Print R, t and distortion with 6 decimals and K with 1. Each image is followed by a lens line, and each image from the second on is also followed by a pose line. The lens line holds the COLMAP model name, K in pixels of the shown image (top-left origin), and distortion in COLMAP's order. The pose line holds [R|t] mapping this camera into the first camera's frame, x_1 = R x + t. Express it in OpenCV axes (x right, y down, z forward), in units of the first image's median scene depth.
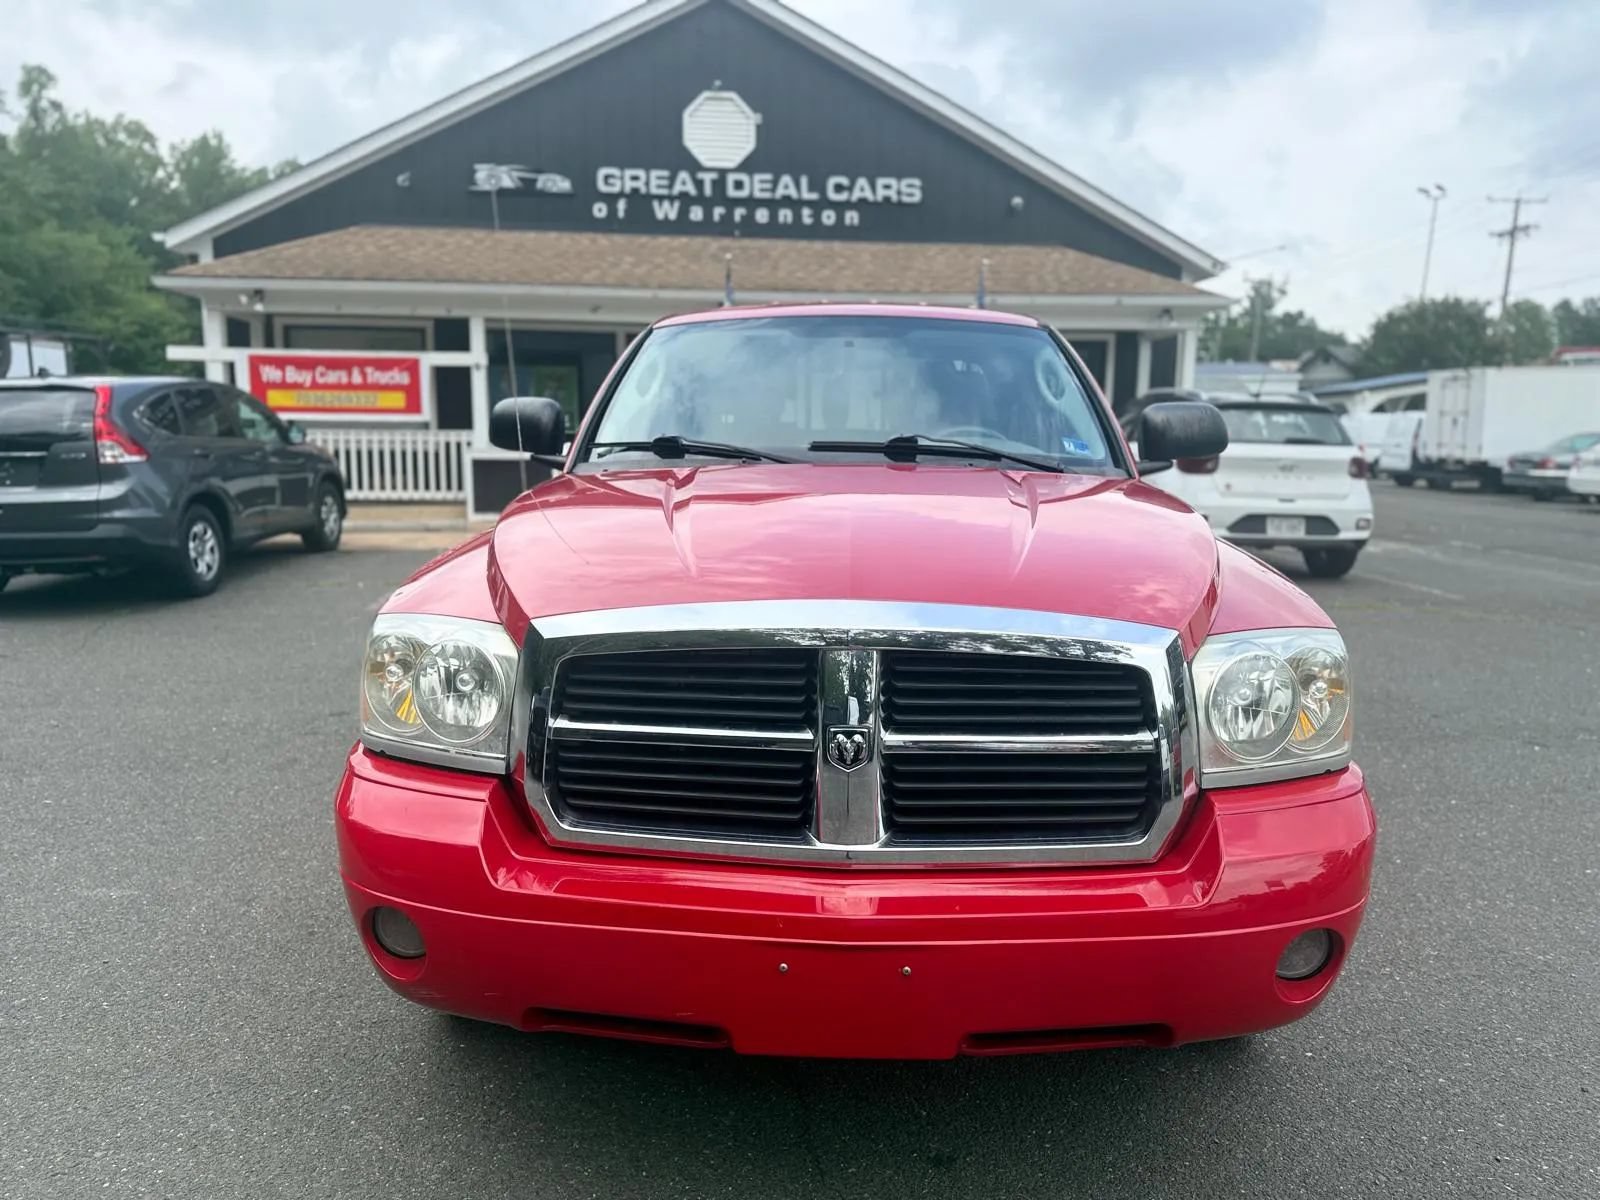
lens RADIAL K [[1138.7, 0, 798.6], [0, 1138.7, 609.9], [0, 0, 1]] dist [0.008020, -0.020123]
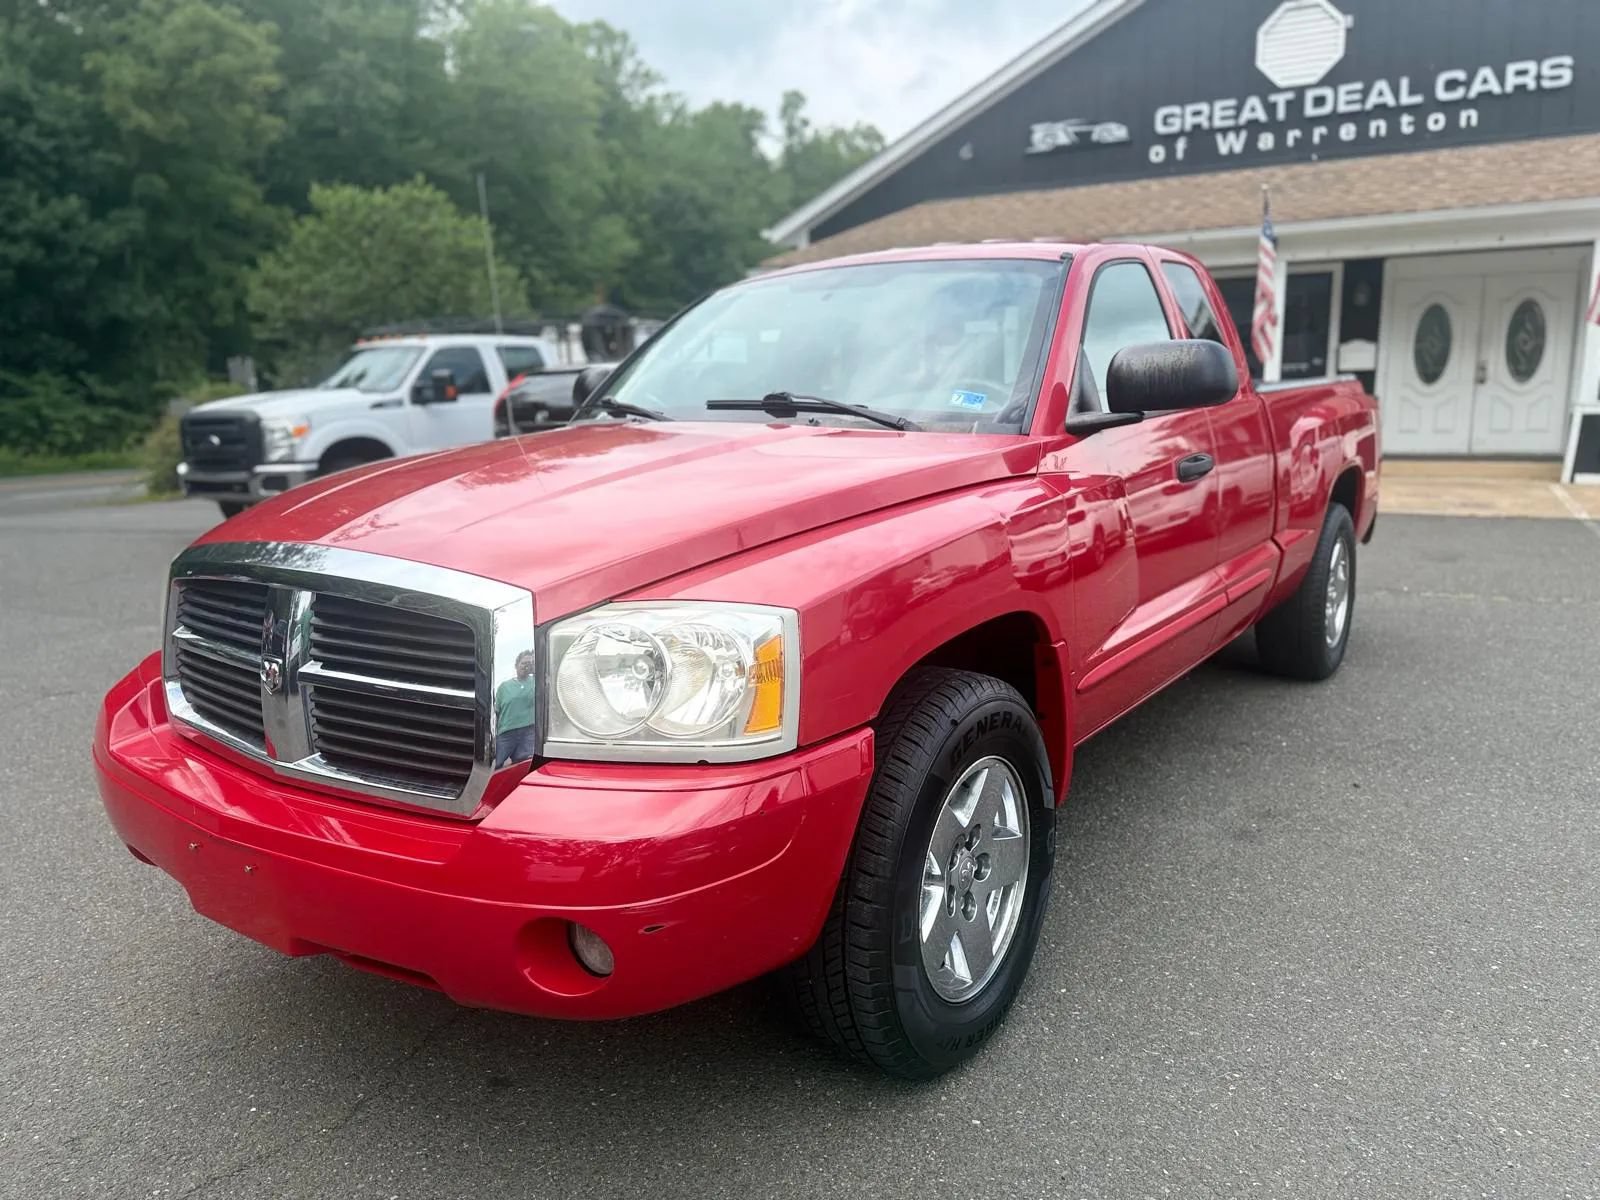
lens RADIAL K [[1138.7, 0, 793.3], [0, 1138.7, 598.7], [0, 0, 1]] dist [0.008020, -0.020123]
pose [[0.827680, 0.069432, -0.556889, 0.128655], [-0.054928, 0.997575, 0.042738, -0.003773], [0.558506, -0.004784, 0.829487, 0.038693]]
